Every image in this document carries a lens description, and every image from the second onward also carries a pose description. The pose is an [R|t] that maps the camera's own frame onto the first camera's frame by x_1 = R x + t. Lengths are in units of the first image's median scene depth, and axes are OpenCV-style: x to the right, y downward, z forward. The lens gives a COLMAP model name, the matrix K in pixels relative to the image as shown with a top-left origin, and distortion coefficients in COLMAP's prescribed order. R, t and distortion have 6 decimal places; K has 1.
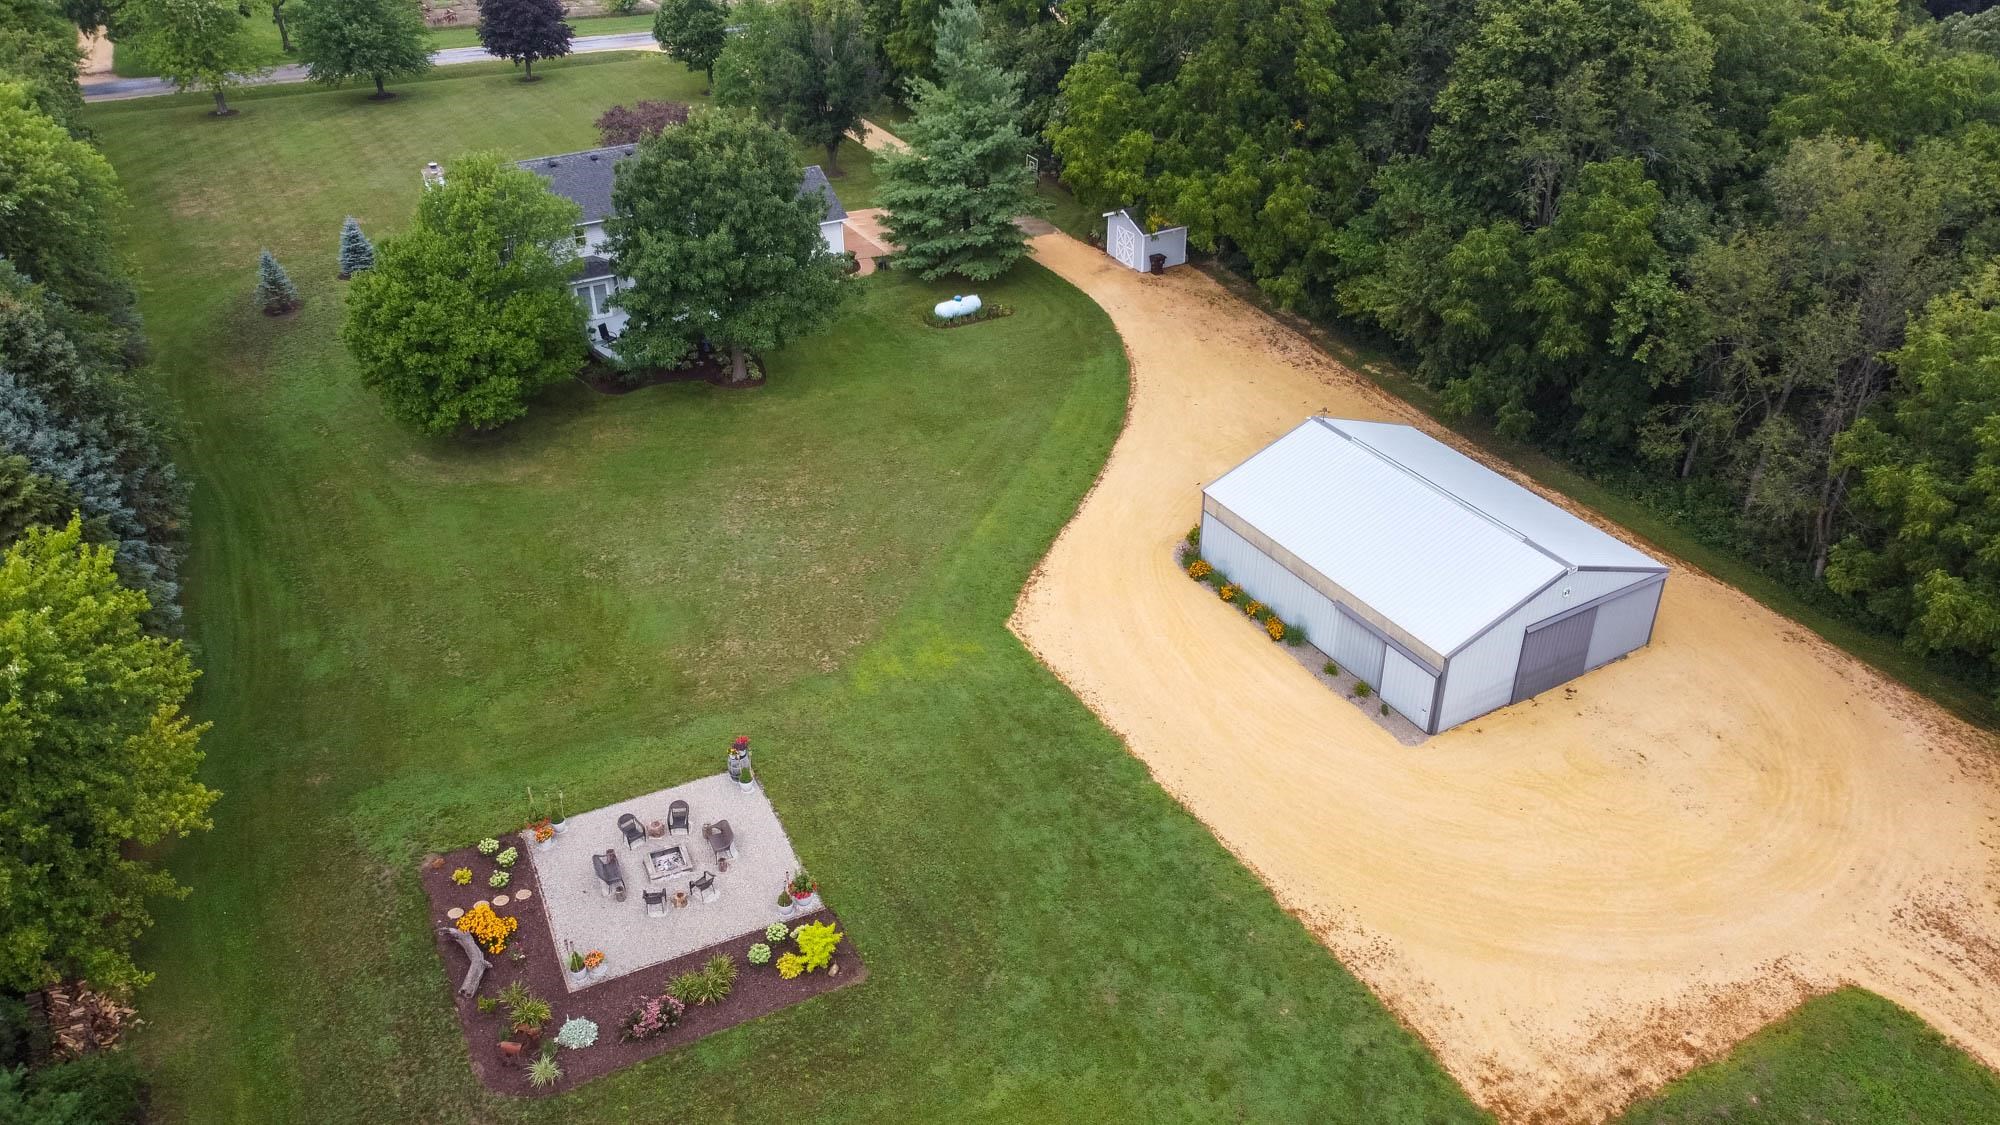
lens RADIAL K [[1499.8, 0, 1000.0], [0, 1499.8, 562.5], [0, 0, 1]] dist [-0.001621, -0.002087]
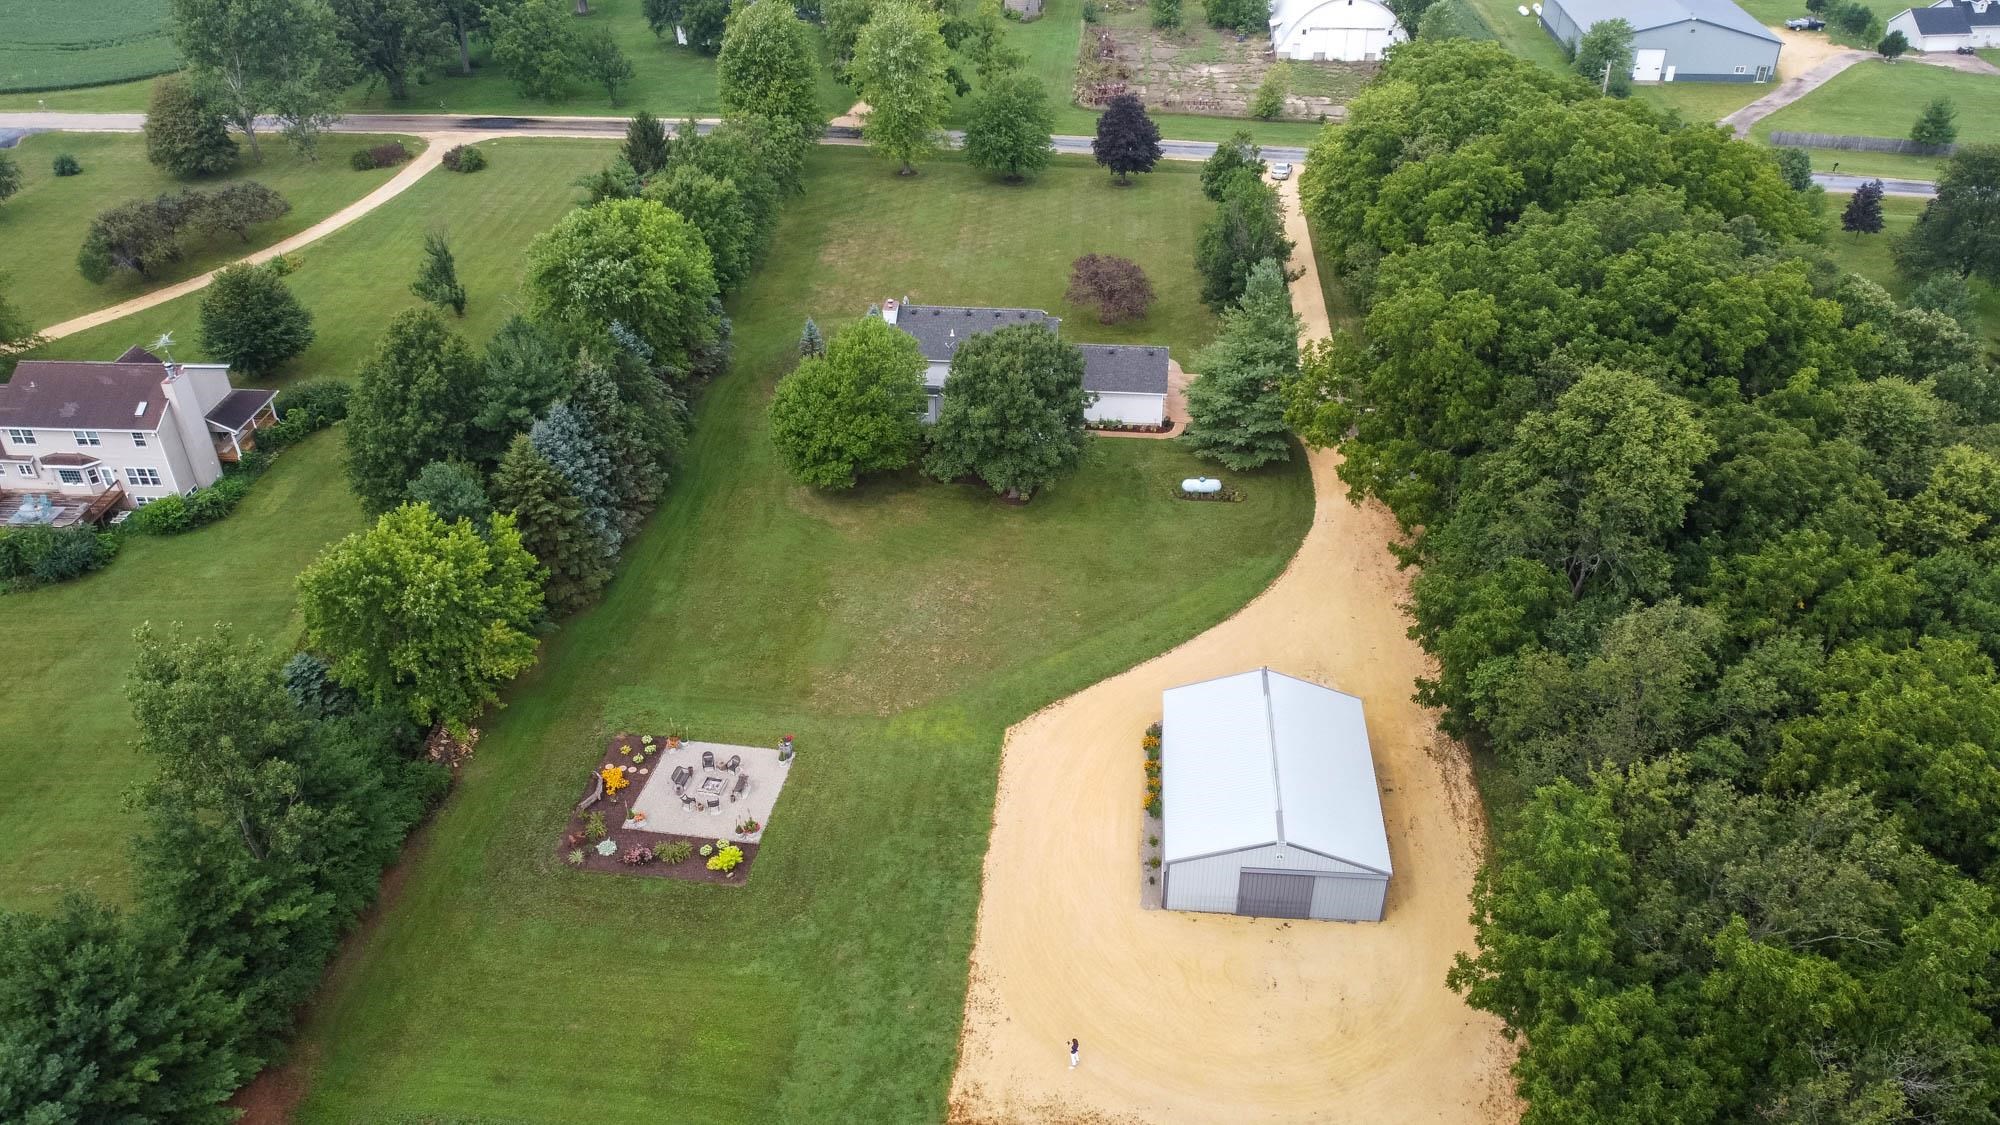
lens RADIAL K [[1499.8, 0, 1000.0], [0, 1499.8, 562.5], [0, 0, 1]] dist [-0.001621, -0.002087]
pose [[0.820149, 0.317529, -0.475953, 0.776939], [-0.296214, 0.947351, 0.121591, -0.349228], [0.489503, 0.041261, 0.871025, -0.380611]]
